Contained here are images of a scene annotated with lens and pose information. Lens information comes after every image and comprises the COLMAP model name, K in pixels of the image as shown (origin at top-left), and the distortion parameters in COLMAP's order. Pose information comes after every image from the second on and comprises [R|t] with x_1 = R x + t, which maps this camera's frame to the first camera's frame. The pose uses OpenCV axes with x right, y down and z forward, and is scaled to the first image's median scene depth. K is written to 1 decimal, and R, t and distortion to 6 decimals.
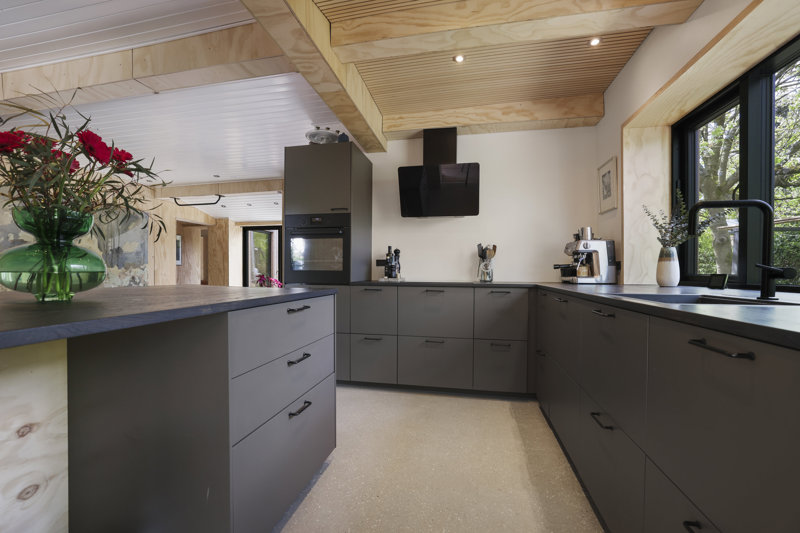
lens RADIAL K [[346.5, 0, 389.2], [0, 346.5, 270.1], [0, 0, 1]] dist [-0.029486, 0.000734]
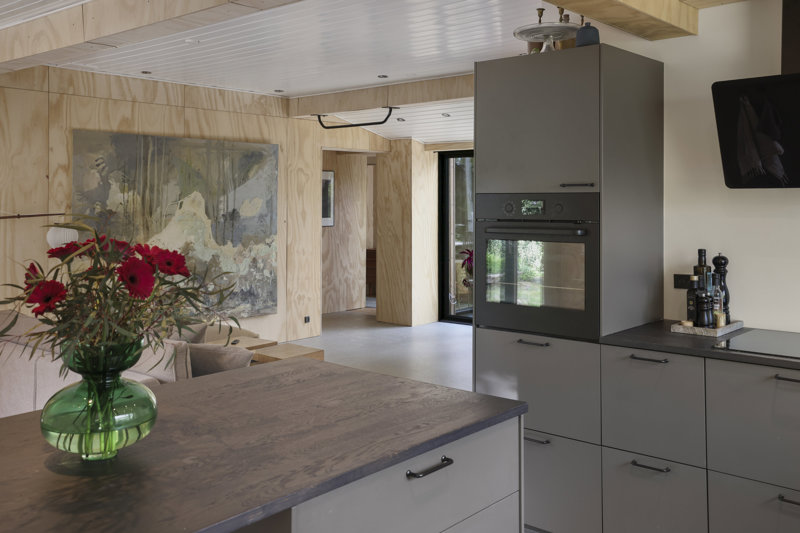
lens RADIAL K [[757.8, 0, 396.4], [0, 757.8, 184.7], [0, 0, 1]] dist [0.070460, 0.000000]
pose [[0.886388, -0.011071, -0.462811, 0.063520], [-0.001517, 0.999639, -0.026819, -0.071651], [0.462941, 0.024475, 0.886051, -0.038909]]
